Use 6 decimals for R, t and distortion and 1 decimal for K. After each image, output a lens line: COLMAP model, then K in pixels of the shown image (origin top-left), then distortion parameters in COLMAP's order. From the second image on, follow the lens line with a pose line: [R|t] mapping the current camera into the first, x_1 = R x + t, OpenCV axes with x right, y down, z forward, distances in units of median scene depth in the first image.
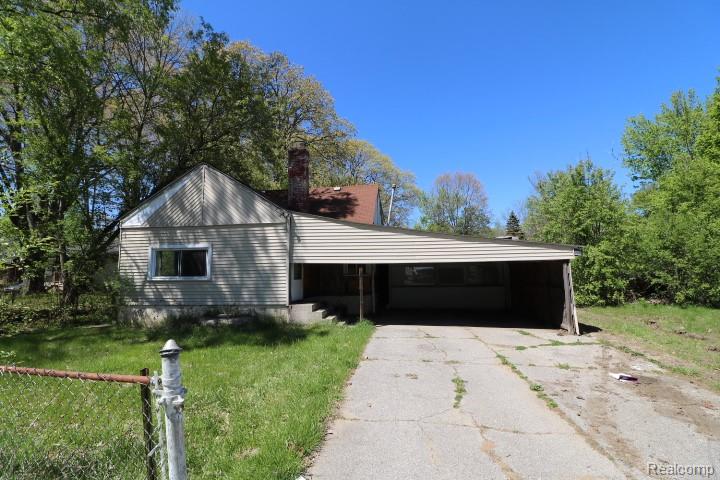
lens RADIAL K [[330.5, 0, 360.0], [0, 330.5, 240.0], [0, 0, 1]] dist [-0.001823, -0.000316]
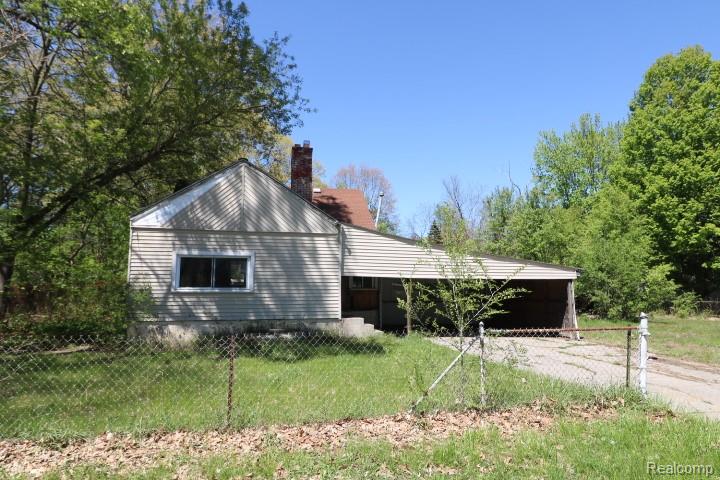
lens RADIAL K [[454.6, 0, 360.0], [0, 454.6, 240.0], [0, 0, 1]] dist [0.006054, 0.001043]
pose [[0.933654, 0.053203, 0.354202, -0.616463], [-0.050247, 0.998583, -0.017543, -0.014401], [-0.354633, -0.001419, 0.935004, -0.264471]]
